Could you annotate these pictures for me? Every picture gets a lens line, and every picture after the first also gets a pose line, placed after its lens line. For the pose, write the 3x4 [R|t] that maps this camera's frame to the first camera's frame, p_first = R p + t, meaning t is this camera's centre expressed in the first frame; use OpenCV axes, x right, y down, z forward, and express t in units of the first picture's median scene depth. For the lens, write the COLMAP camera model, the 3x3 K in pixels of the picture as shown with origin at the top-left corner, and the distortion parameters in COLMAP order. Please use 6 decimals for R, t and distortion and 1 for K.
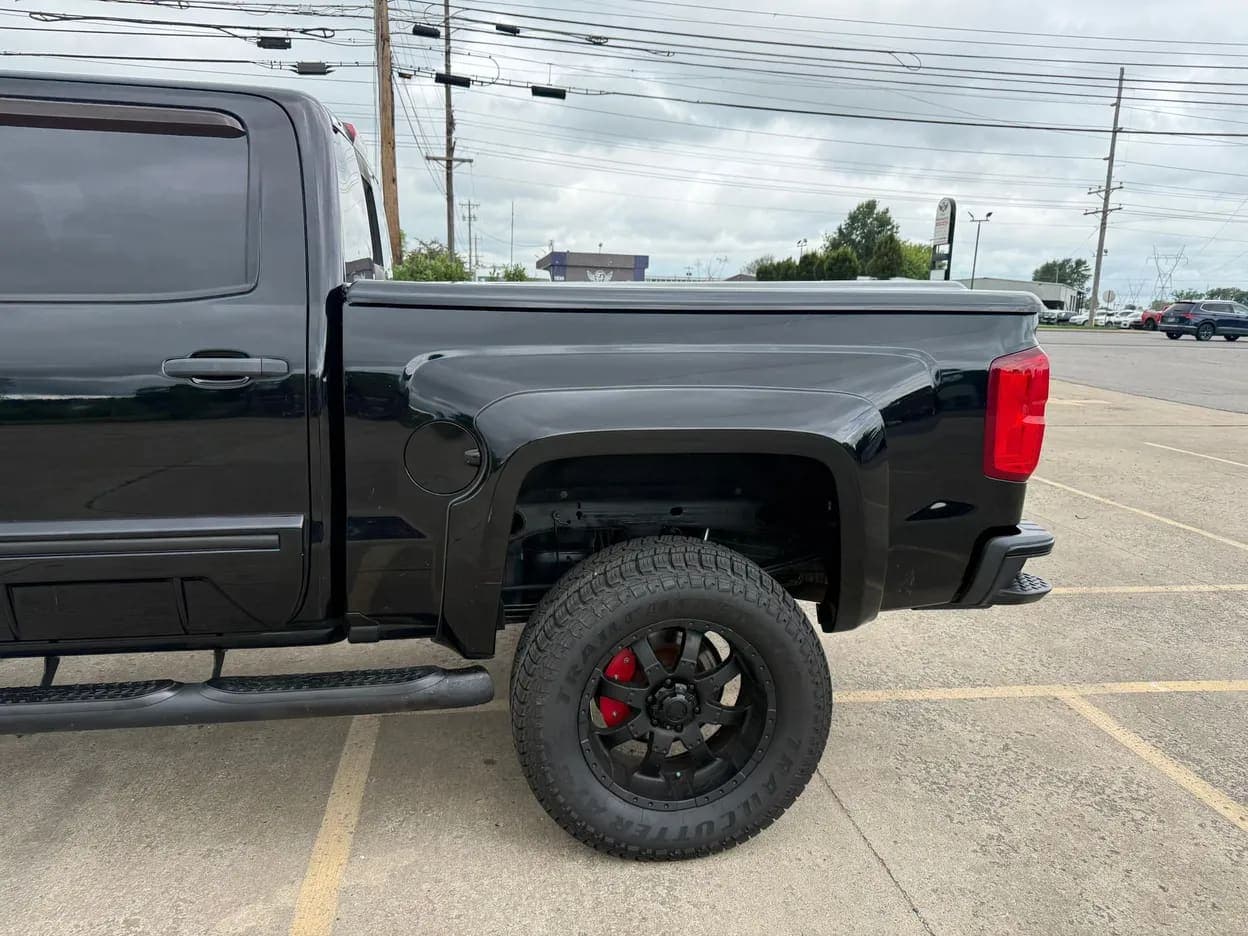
lens RADIAL K [[882.6, 0, 621.9], [0, 882.6, 473.9], [0, 0, 1]] dist [0.038656, -0.052142]
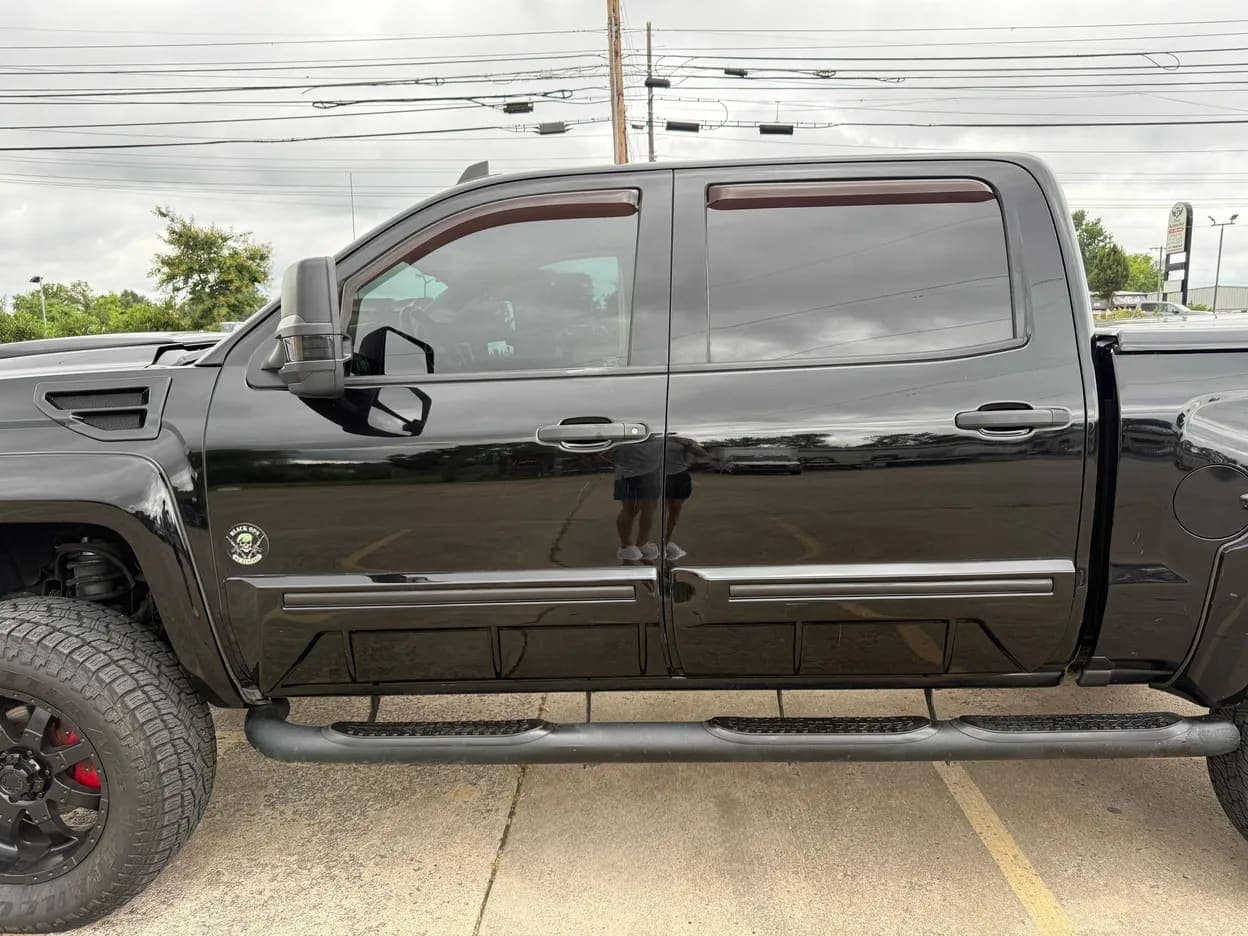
lens RADIAL K [[887.8, 0, 620.4], [0, 887.8, 471.9], [0, 0, 1]] dist [0.015705, -0.020318]
pose [[0.980358, -0.015619, -0.196606, -0.065884], [0.007928, 0.999175, -0.039843, -0.001920], [0.197066, 0.037502, 0.979673, -0.011762]]
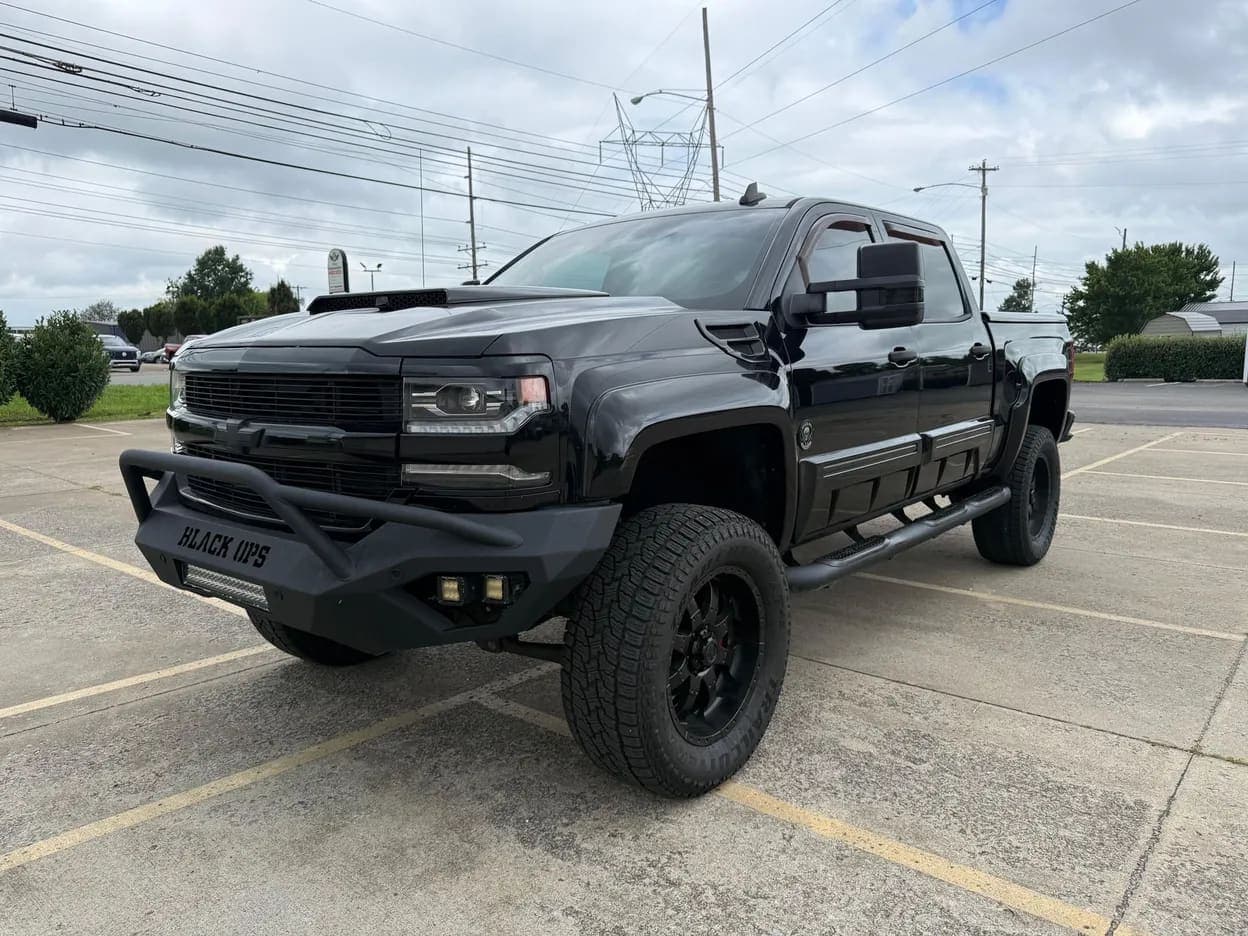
lens RADIAL K [[887.8, 0, 620.4], [0, 887.8, 471.9], [0, 0, 1]] dist [0.015705, -0.020318]
pose [[0.755096, -0.124396, 0.643705, -0.248406], [0.158414, 0.987360, 0.004981, 0.002526], [-0.636188, 0.098211, 0.765258, -0.010269]]
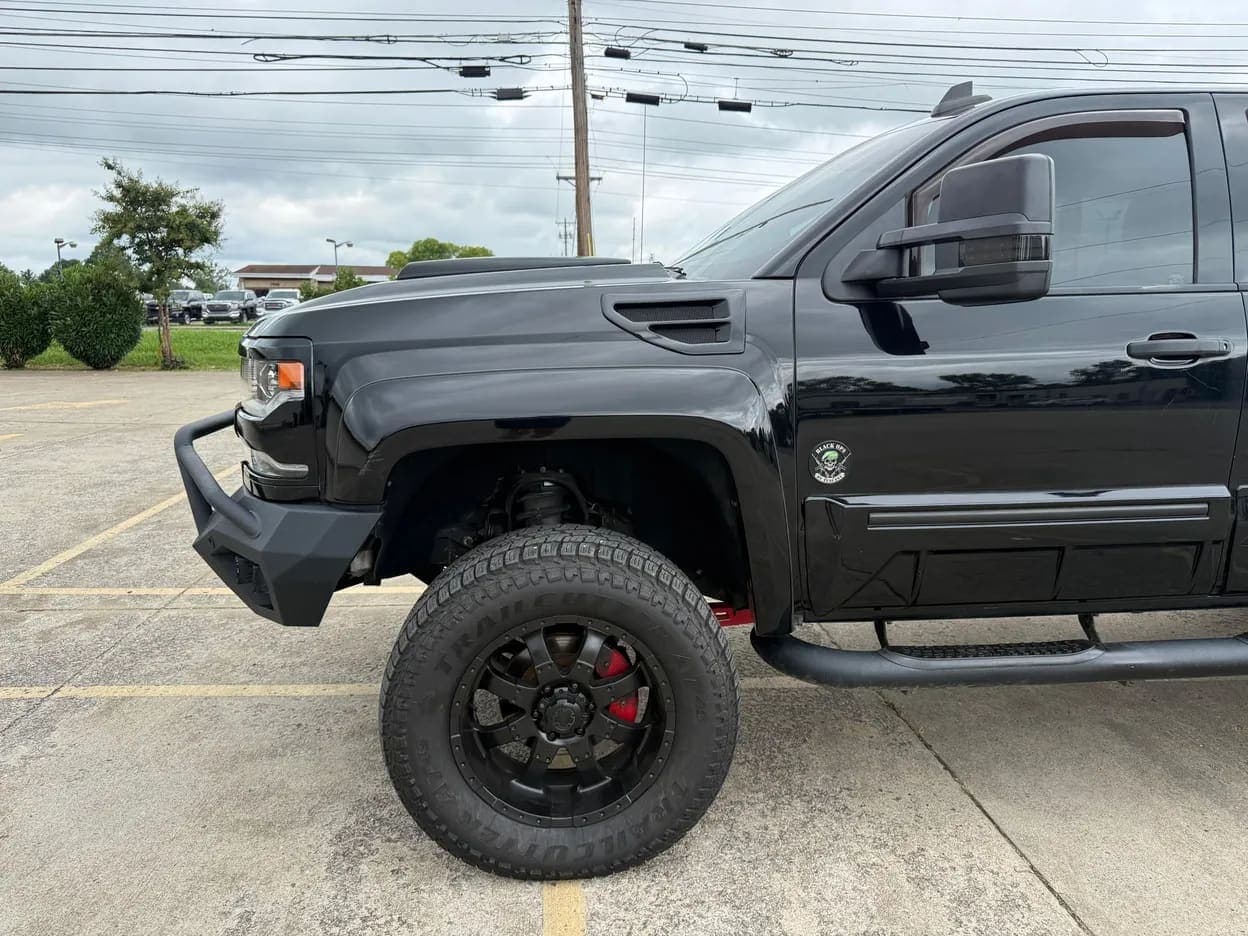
lens RADIAL K [[887.8, 0, 620.4], [0, 887.8, 471.9], [0, 0, 1]] dist [0.015705, -0.020318]
pose [[0.996854, -0.014239, -0.077966, -0.145429], [0.012954, 0.999772, -0.016968, 0.004532], [0.078190, 0.015905, 0.996812, -0.019919]]
